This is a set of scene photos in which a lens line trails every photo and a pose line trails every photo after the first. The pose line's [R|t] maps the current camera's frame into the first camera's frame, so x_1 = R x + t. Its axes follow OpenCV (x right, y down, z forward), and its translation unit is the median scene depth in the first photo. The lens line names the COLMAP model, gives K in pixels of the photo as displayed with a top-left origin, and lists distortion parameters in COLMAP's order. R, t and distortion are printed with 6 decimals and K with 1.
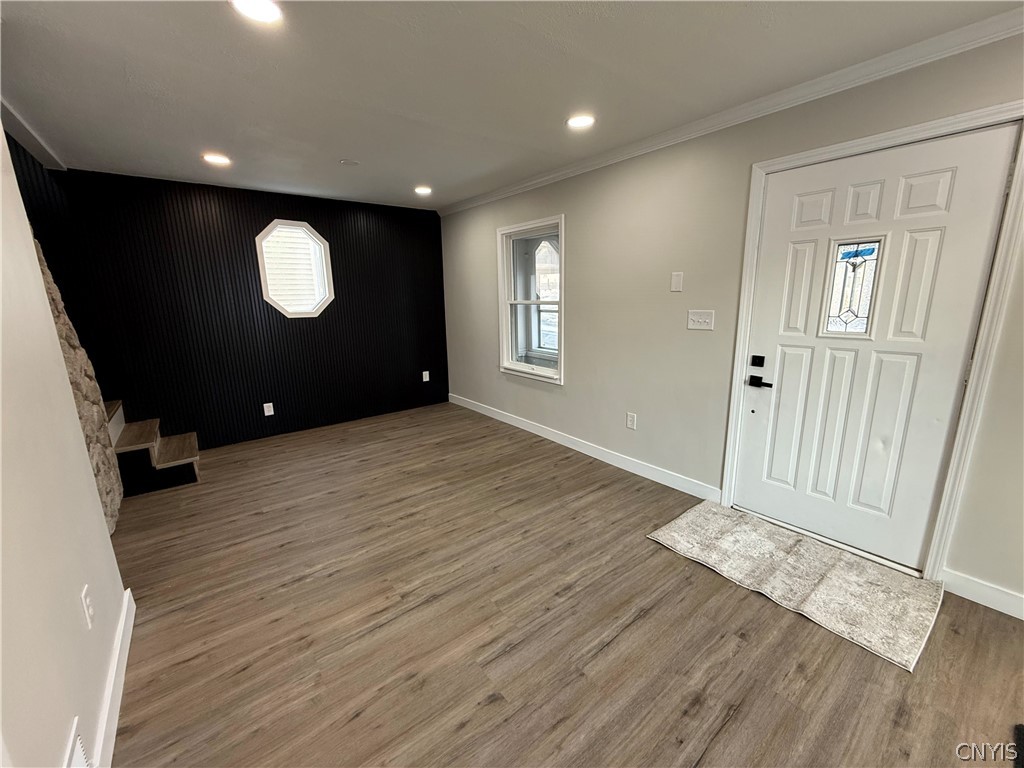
lens RADIAL K [[409.7, 0, 509.6], [0, 409.7, 385.5], [0, 0, 1]] dist [-0.001294, -0.000236]
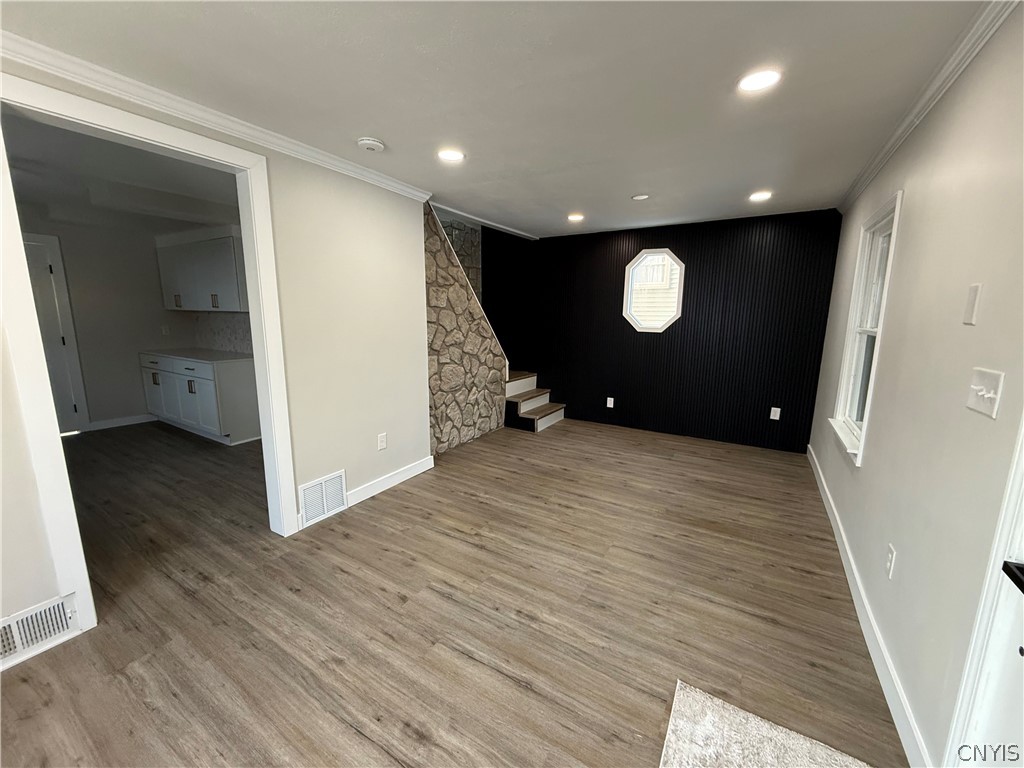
lens RADIAL K [[409.7, 0, 509.6], [0, 409.7, 385.5], [0, 0, 1]] dist [-0.001294, -0.000236]
pose [[0.346218, 0.185828, -0.919566, 0.693427], [-0.218914, 0.969130, 0.113423, -0.104366], [0.912256, 0.162036, 0.376210, 0.378094]]
